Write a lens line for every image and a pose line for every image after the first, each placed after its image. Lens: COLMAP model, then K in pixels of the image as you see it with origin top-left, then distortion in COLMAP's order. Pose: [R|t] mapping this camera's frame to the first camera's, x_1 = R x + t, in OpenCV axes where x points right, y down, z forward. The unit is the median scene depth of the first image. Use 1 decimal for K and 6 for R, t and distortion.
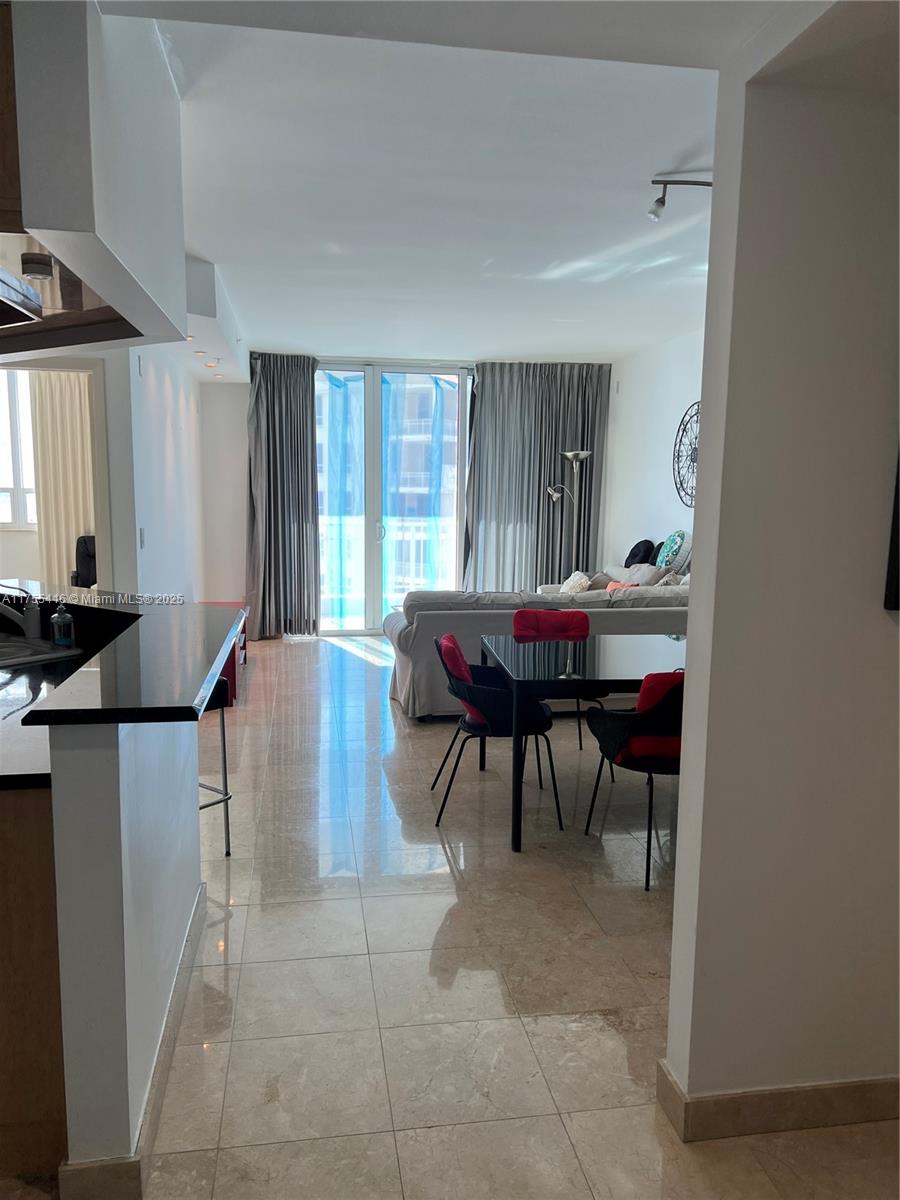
lens RADIAL K [[909.5, 0, 450.8], [0, 909.5, 602.3], [0, 0, 1]] dist [0.038677, -0.021232]
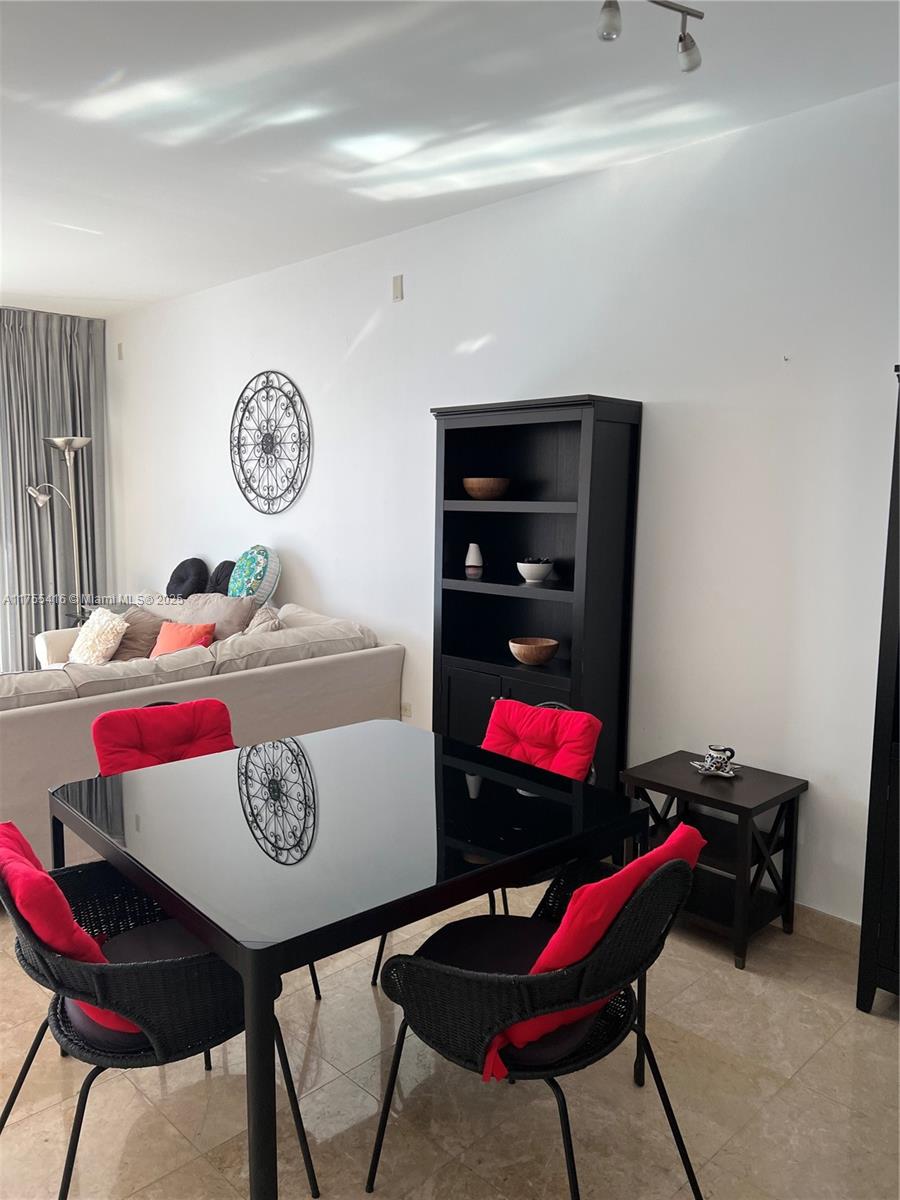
lens RADIAL K [[909.5, 0, 447.3], [0, 909.5, 602.5], [0, 0, 1]] dist [0.038677, -0.021232]
pose [[0.823341, -0.073499, 0.562768, -0.038057], [0.074354, 0.997002, 0.021430, -0.035958], [-0.562656, 0.024200, 0.826337, 0.296348]]
